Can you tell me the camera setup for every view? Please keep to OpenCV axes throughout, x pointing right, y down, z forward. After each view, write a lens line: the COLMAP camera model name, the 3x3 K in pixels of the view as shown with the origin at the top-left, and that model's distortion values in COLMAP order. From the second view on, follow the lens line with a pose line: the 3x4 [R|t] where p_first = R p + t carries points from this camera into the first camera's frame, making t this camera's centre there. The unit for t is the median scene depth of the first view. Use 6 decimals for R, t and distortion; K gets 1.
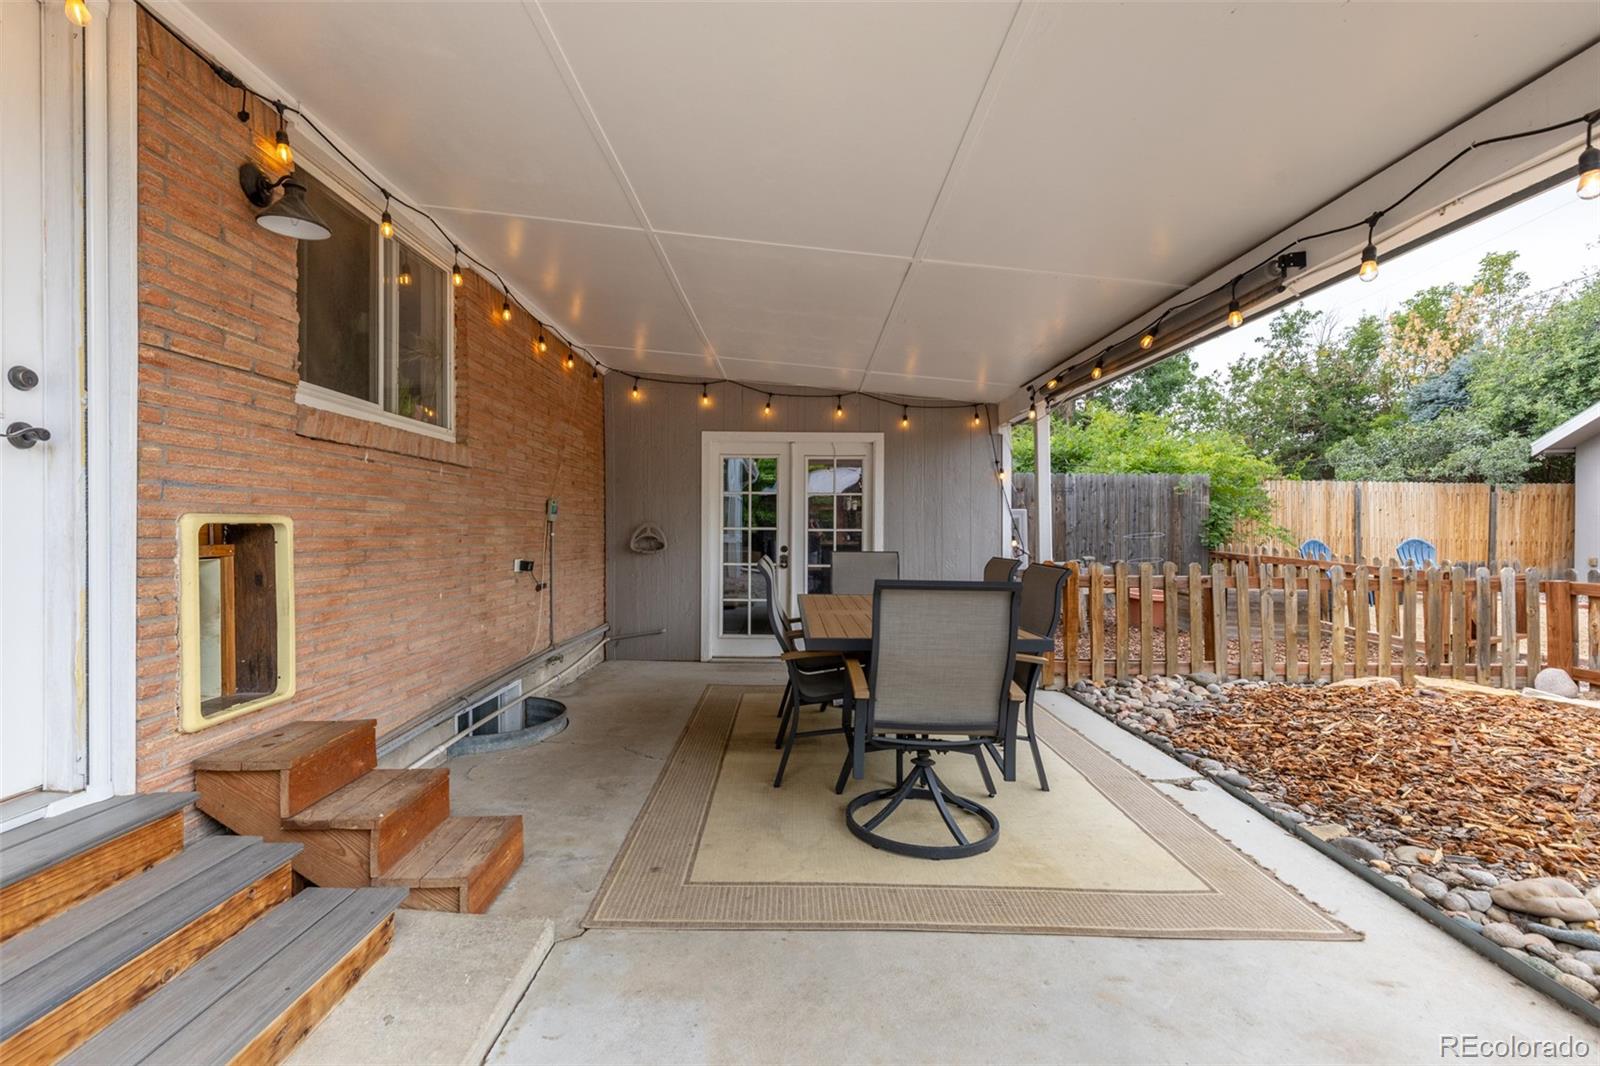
lens RADIAL K [[722.5, 0, 790.2], [0, 722.5, 530.3], [0, 0, 1]] dist [0.007981, -0.001127]
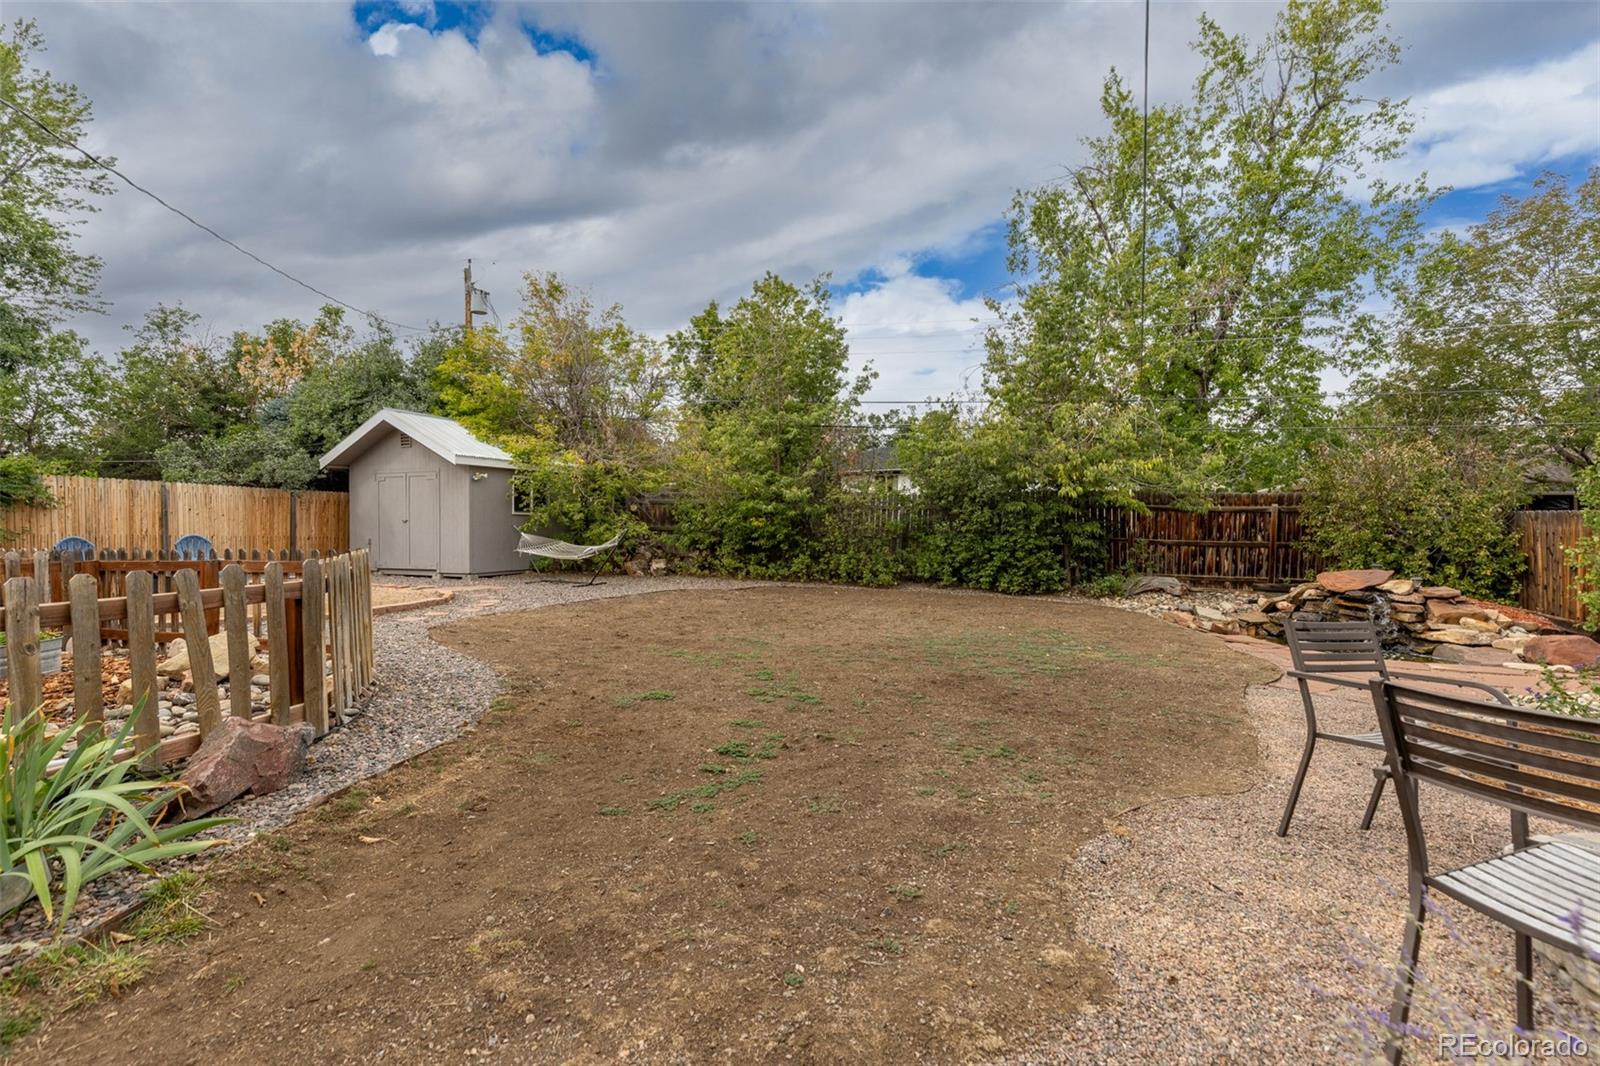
lens RADIAL K [[722.5, 0, 790.2], [0, 722.5, 530.3], [0, 0, 1]] dist [0.007981, -0.001127]
pose [[0.354697, -0.004146, 0.934972, 0.294732], [0.011933, 0.999929, -0.000093, 0.031976], [-0.934905, 0.011190, 0.354721, -0.499886]]
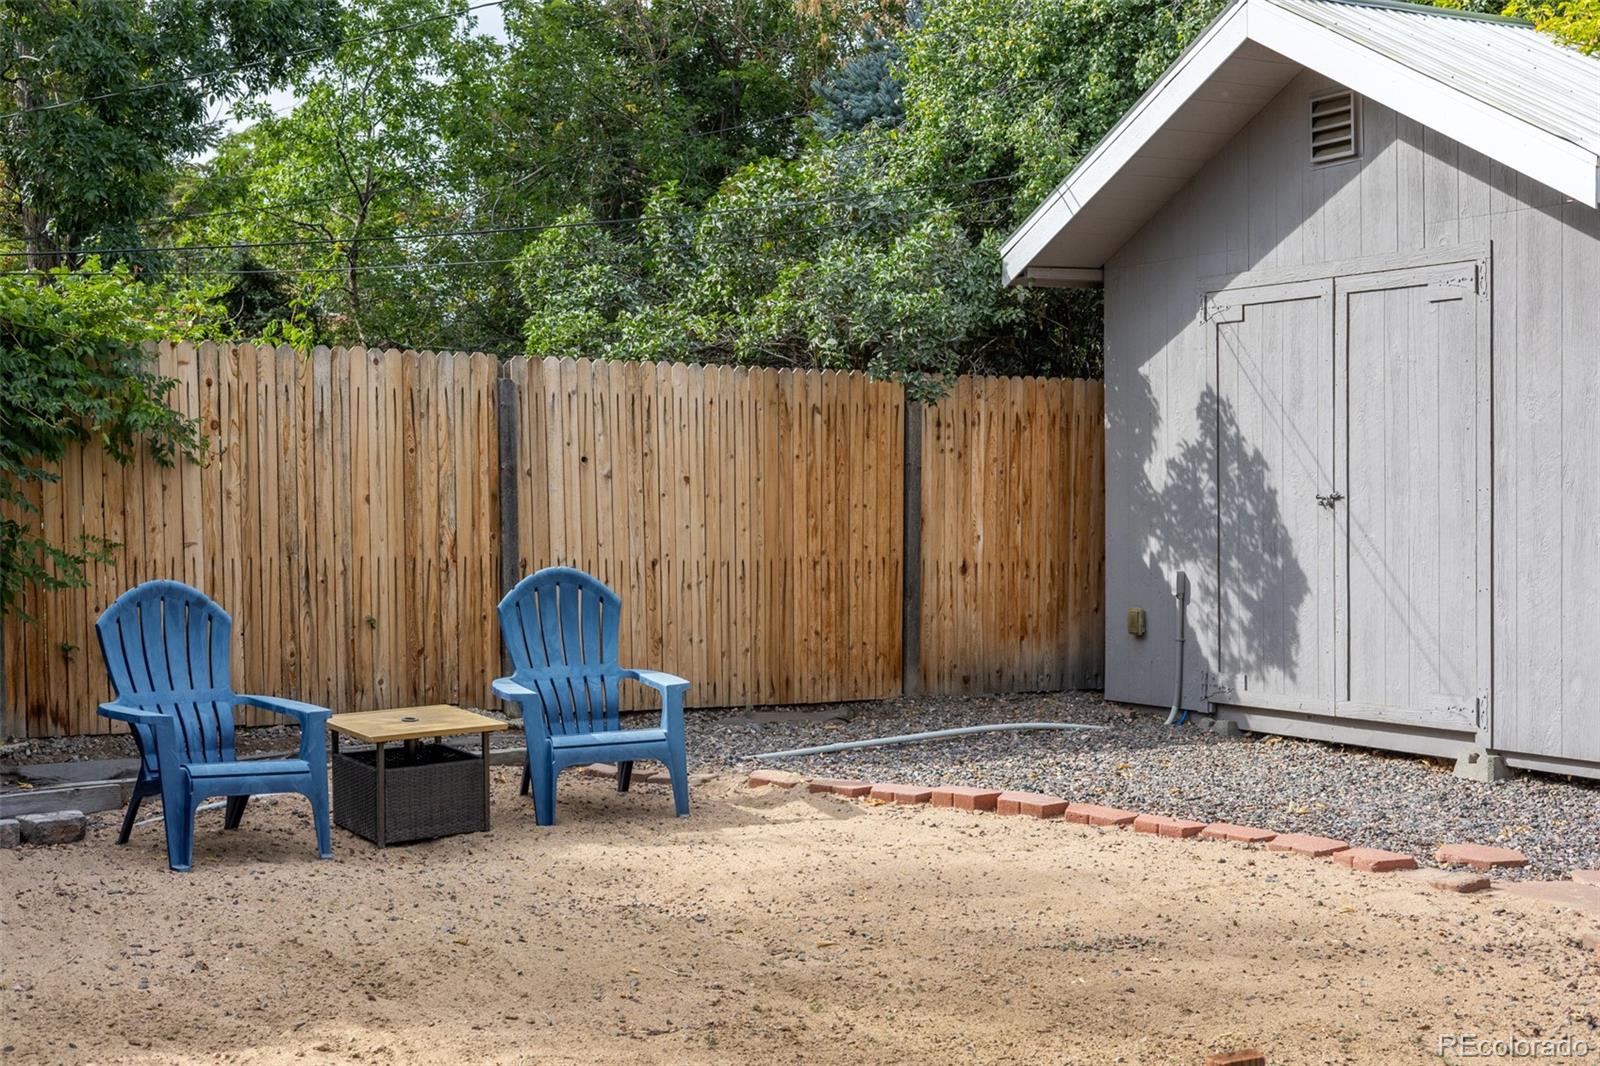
lens RADIAL K [[2223.3, 0, 800.0], [0, 2223.3, 533.0], [0, 0, 1]] dist [-0.020686, -0.021902]
pose [[0.853858, -0.013007, 0.520344, 1.042693], [0.010902, 0.999915, 0.007104, -0.011627], [-0.520392, -0.000393, 0.853927, 0.540039]]
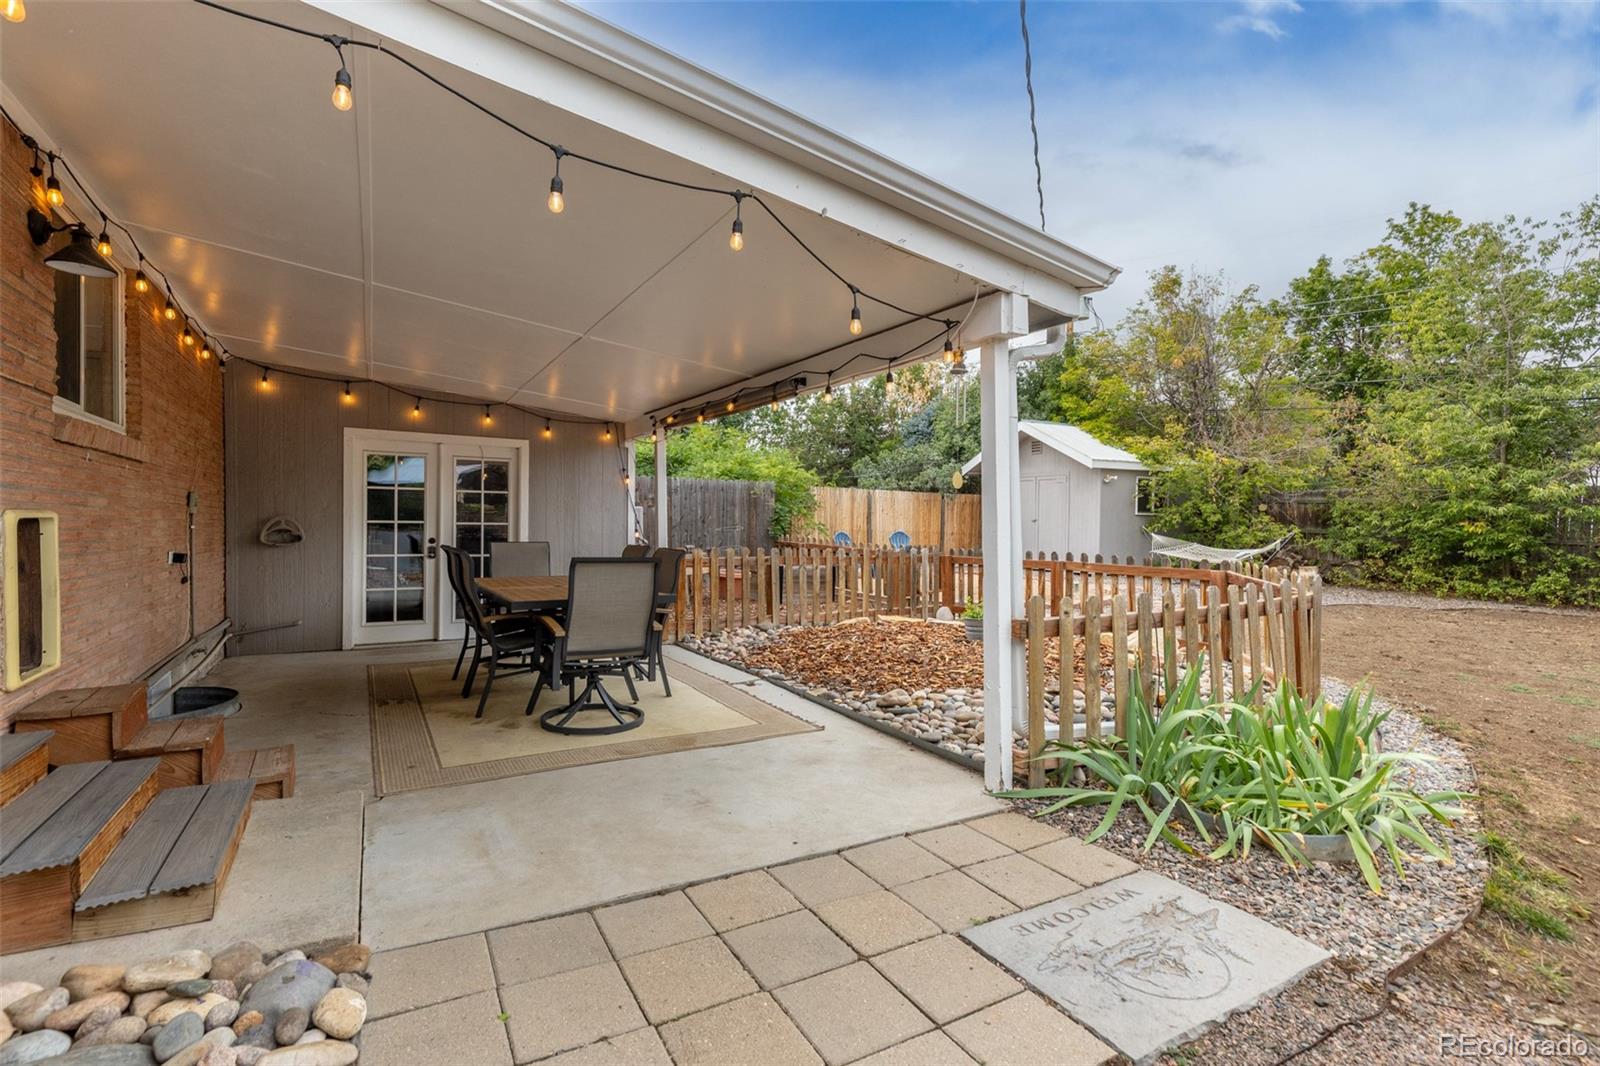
lens RADIAL K [[722.5, 0, 790.2], [0, 722.5, 530.3], [0, 0, 1]] dist [0.007981, -0.001127]
pose [[0.859522, -0.000137, 0.511099, -0.113313], [-0.005074, 0.999948, 0.008801, -0.002251], [-0.511073, -0.010158, 0.859477, -0.238771]]
